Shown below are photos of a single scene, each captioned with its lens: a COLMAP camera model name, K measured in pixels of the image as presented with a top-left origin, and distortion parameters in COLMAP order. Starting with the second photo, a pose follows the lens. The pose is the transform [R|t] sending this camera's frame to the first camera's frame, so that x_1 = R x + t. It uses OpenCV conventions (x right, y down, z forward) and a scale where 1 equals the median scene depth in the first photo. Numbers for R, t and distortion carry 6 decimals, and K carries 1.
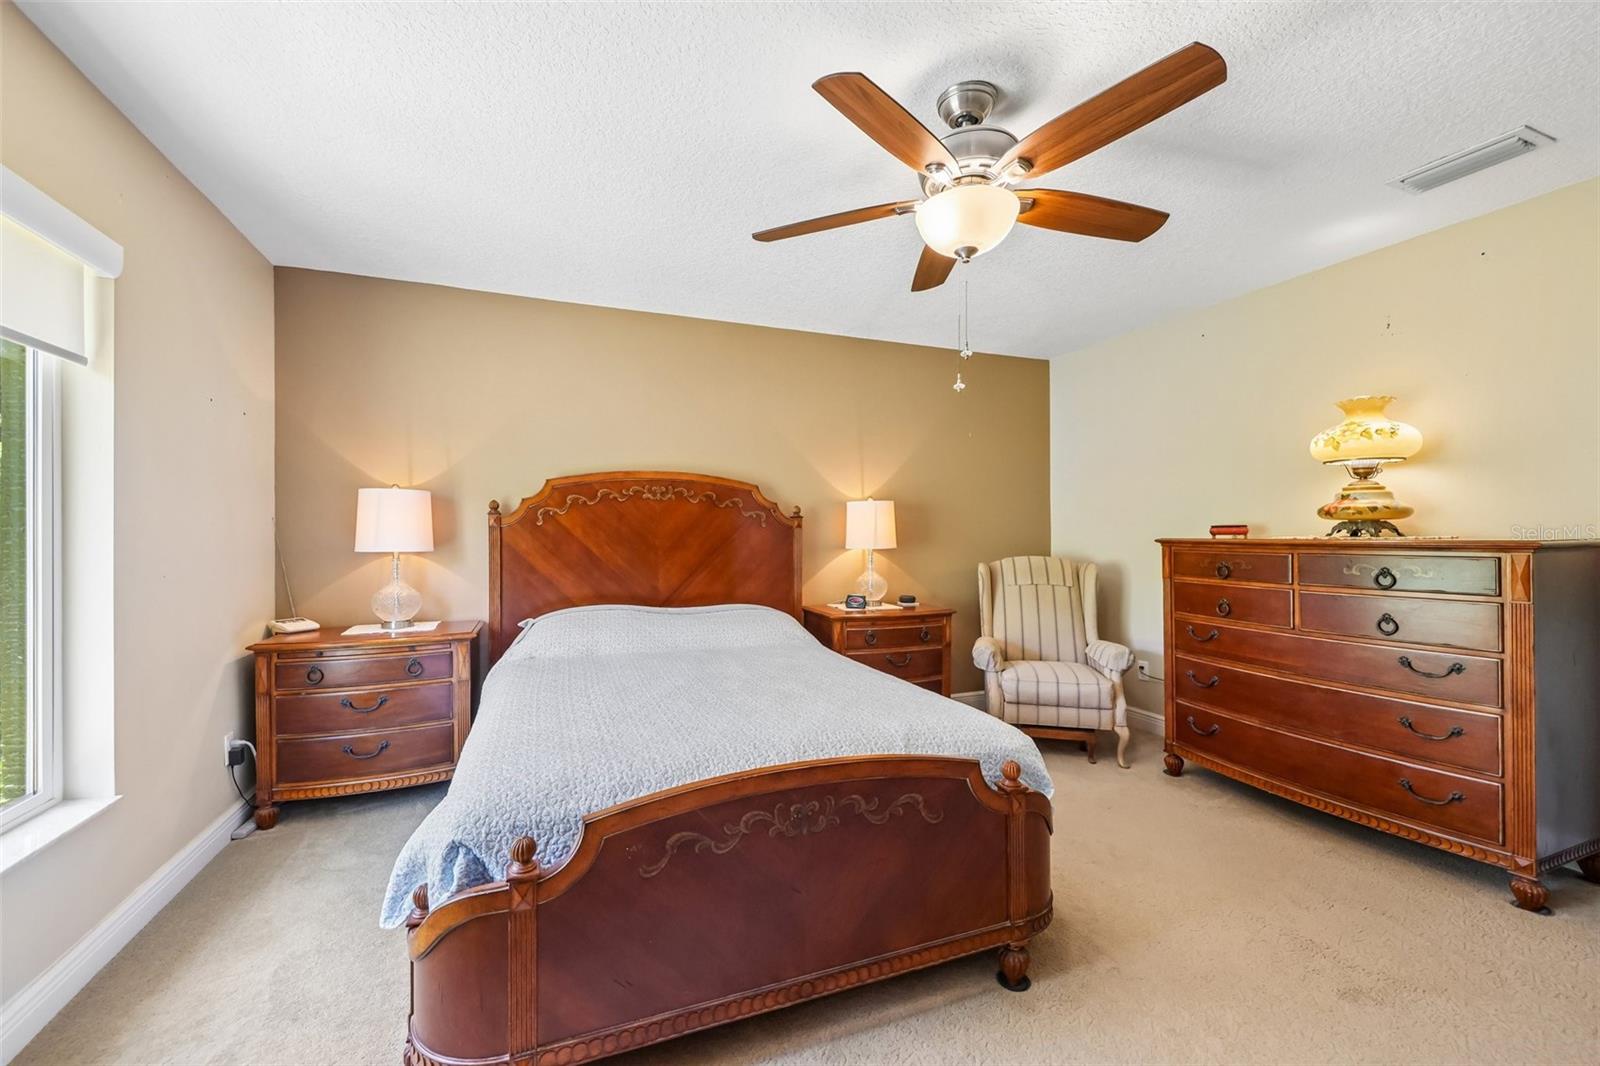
lens RADIAL K [[651.5, 0, 795.4], [0, 651.5, 527.8], [0, 0, 1]] dist [-0.001313, -0.000305]
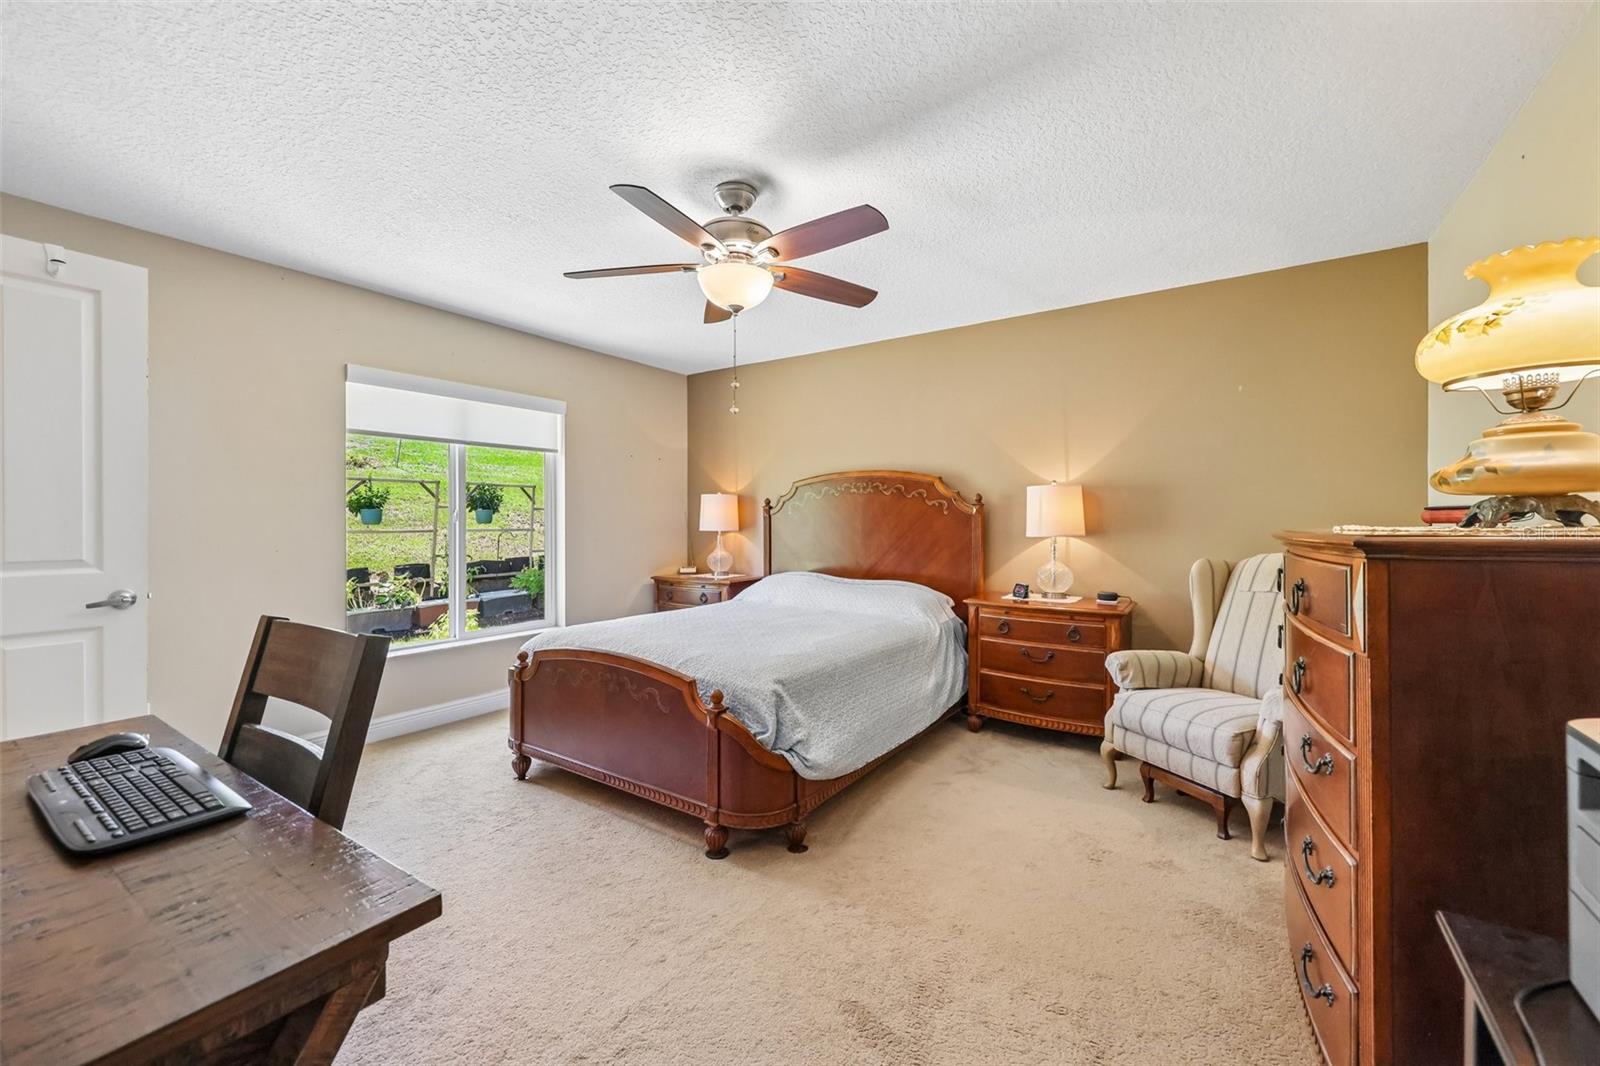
lens RADIAL K [[651.5, 0, 804.8], [0, 651.5, 525.6], [0, 0, 1]] dist [-0.001313, -0.000305]
pose [[0.551572, 0.009787, -0.834070, 0.783930], [0.011404, 0.999749, 0.019273, -0.006245], [0.834049, -0.020142, 0.551322, 0.209420]]
